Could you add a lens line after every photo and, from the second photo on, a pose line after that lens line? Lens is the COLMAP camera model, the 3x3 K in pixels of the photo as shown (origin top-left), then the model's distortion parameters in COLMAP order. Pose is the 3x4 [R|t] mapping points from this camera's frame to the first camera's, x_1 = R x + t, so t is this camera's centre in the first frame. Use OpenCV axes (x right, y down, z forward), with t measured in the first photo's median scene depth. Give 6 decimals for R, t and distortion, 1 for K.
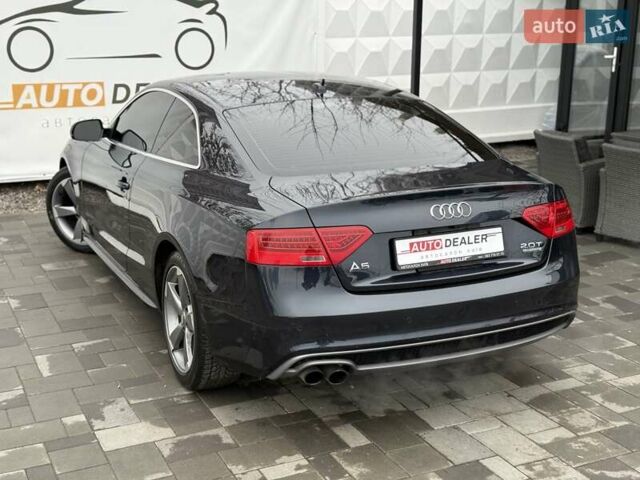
lens RADIAL K [[887.1, 0, 320.0], [0, 887.1, 240.0], [0, 0, 1]] dist [0.220765, -0.517631]
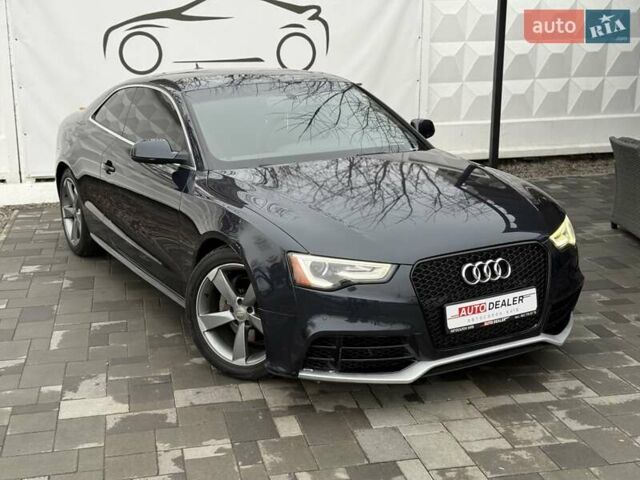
lens RADIAL K [[887.1, 0, 320.0], [0, 887.1, 240.0], [0, 0, 1]] dist [0.220765, -0.517631]
pose [[0.975195, 0.048643, -0.215938, 0.247121], [-0.050266, 0.998734, -0.002026, 0.005145], [0.215566, 0.012831, 0.976405, 0.006266]]
